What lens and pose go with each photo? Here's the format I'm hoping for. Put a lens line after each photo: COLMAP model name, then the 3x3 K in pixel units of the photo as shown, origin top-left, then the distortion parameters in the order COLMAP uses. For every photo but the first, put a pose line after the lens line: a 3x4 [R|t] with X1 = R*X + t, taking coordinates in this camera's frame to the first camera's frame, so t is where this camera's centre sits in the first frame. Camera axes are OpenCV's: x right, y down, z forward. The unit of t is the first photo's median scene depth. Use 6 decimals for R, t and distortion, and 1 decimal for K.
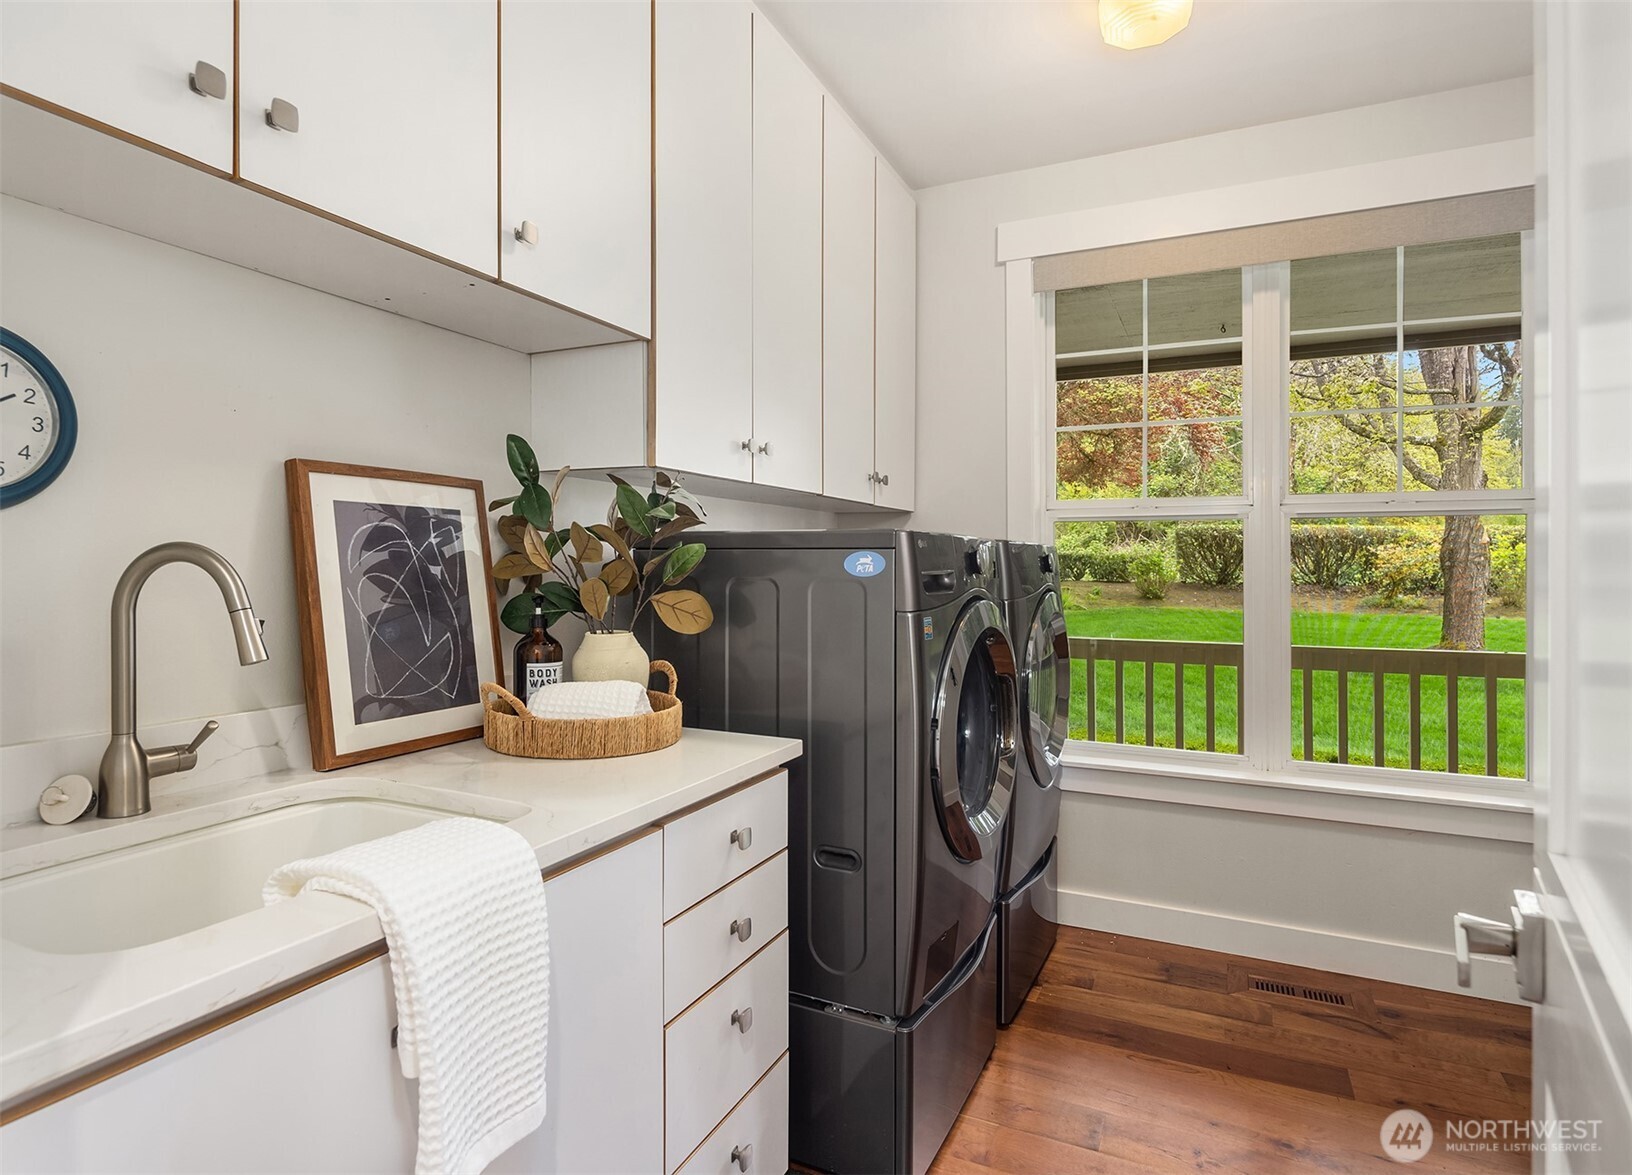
lens RADIAL K [[875.8, 0, 813.8], [0, 875.8, 573.7], [0, 0, 1]] dist [-0.003813, -0.000104]
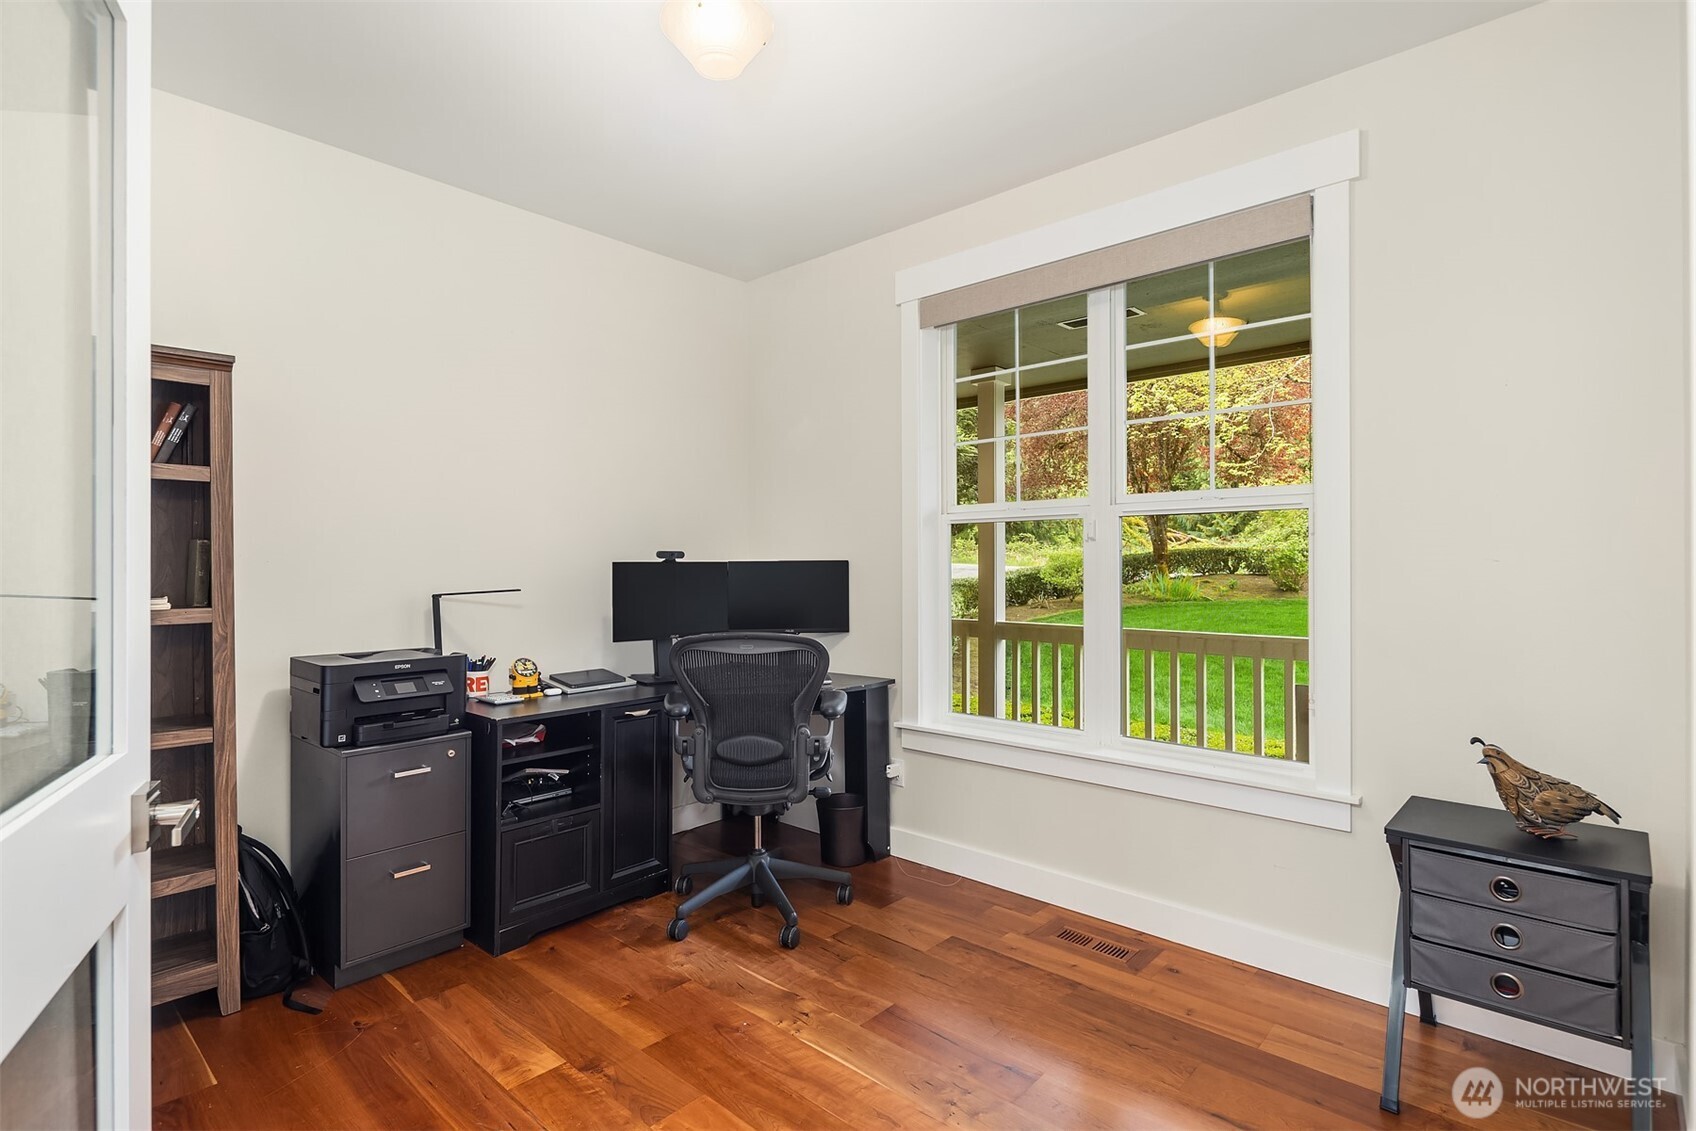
lens RADIAL K [[832.3, 0, 850.5], [0, 832.3, 570.5], [0, 0, 1]] dist [0.026727, -0.000007]
pose [[0.960806, -0.007342, -0.277124, 0.458456], [0.007221, 0.999973, -0.001455, 0.006046], [0.277127, -0.000604, 0.960833, -0.105669]]
